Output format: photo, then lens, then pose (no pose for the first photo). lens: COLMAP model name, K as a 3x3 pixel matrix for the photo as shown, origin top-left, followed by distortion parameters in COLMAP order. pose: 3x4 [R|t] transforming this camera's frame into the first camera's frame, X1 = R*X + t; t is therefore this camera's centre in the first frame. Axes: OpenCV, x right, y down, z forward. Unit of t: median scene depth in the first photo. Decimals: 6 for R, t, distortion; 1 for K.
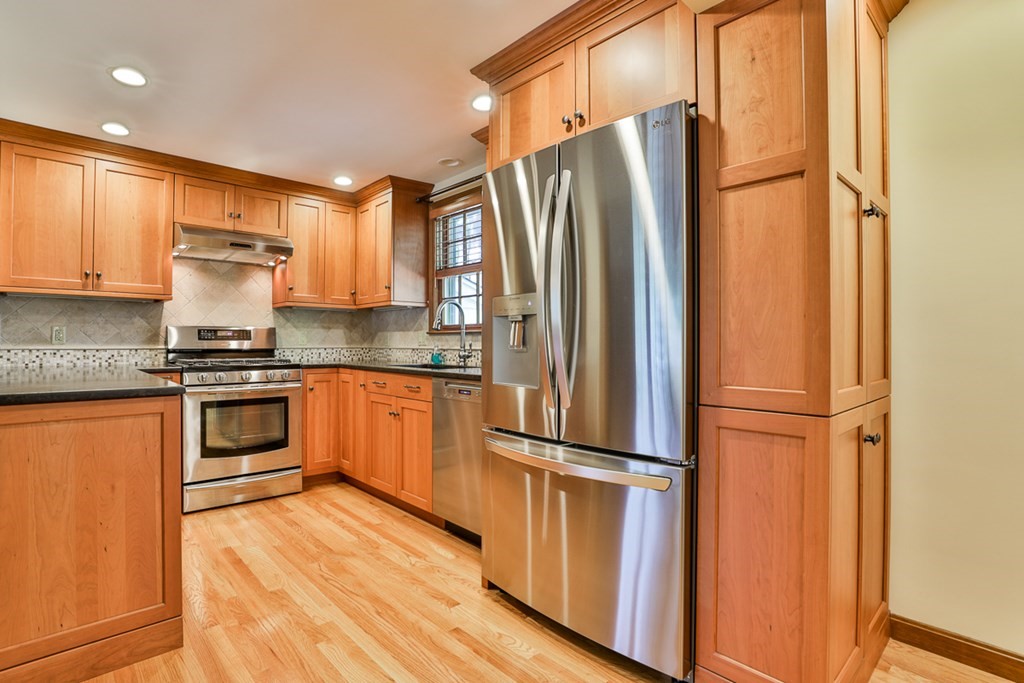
lens RADIAL K [[509.5, 0, 474.4], [0, 509.5, 339.3], [0, 0, 1]] dist [-0.029626, 0.000351]
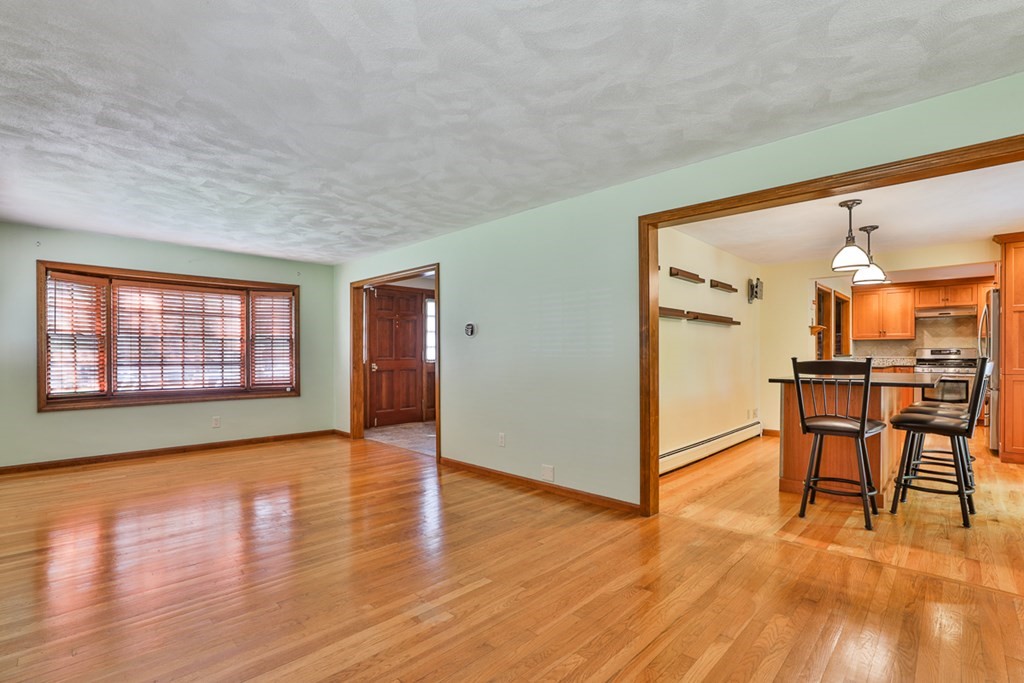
lens RADIAL K [[468.1, 0, 522.6], [0, 468.1, 359.2], [0, 0, 1]] dist [-0.022014, 0.001126]
pose [[0.119828, 0.004831, -0.992783, 1.422930], [0.010859, 0.999922, 0.006177, -0.011751], [0.992735, -0.011520, 0.119766, -1.195356]]
